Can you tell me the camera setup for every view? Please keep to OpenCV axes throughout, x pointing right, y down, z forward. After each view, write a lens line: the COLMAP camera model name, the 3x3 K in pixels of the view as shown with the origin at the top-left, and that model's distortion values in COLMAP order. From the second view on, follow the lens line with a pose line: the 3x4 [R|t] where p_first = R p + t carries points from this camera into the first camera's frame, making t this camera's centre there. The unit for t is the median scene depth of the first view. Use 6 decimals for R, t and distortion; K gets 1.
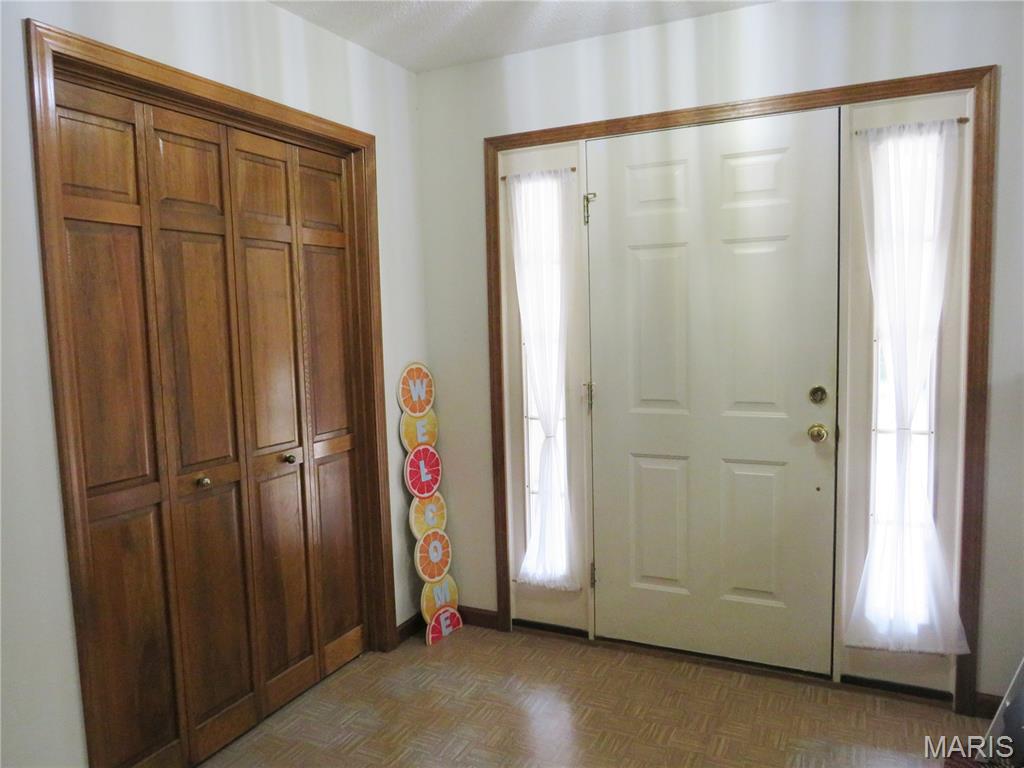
lens RADIAL K [[723.1, 0, 512.0], [0, 723.1, 384.0], [0, 0, 1]] dist [-0.016724, -0.000628]
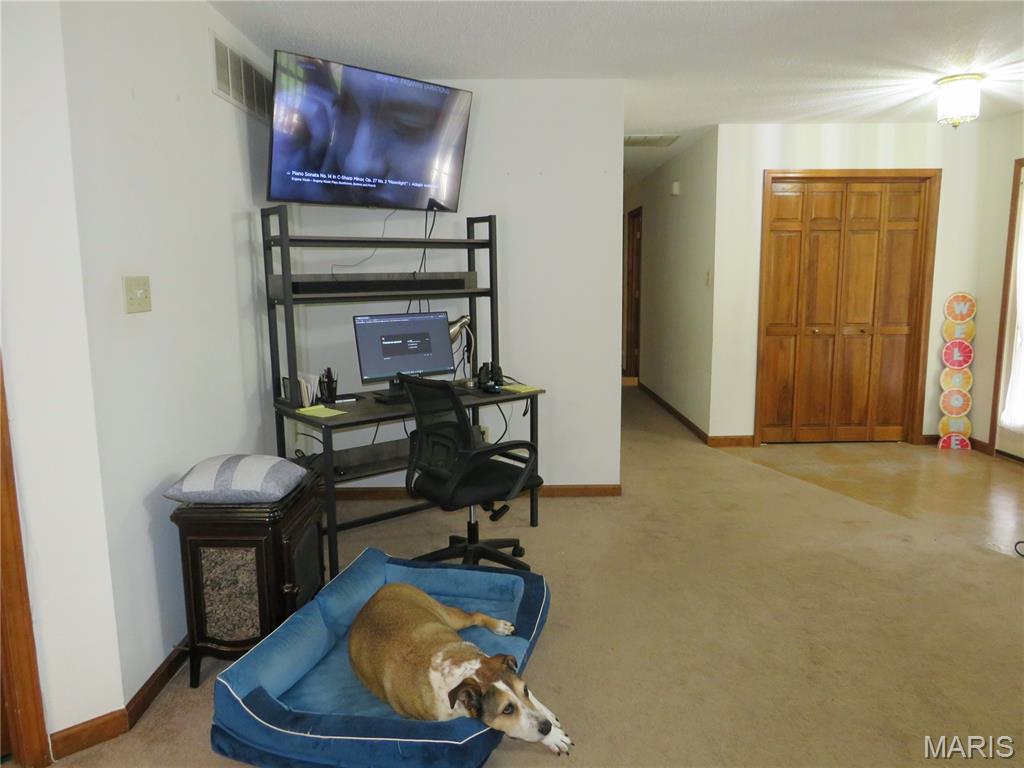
lens RADIAL K [[723.1, 0, 512.0], [0, 723.1, 384.0], [0, 0, 1]] dist [-0.016724, -0.000628]
pose [[0.426438, 0.160432, -0.890175, 1.093248], [-0.088166, 0.986831, 0.135616, 0.055713], [0.900210, 0.020651, 0.434967, -0.818951]]
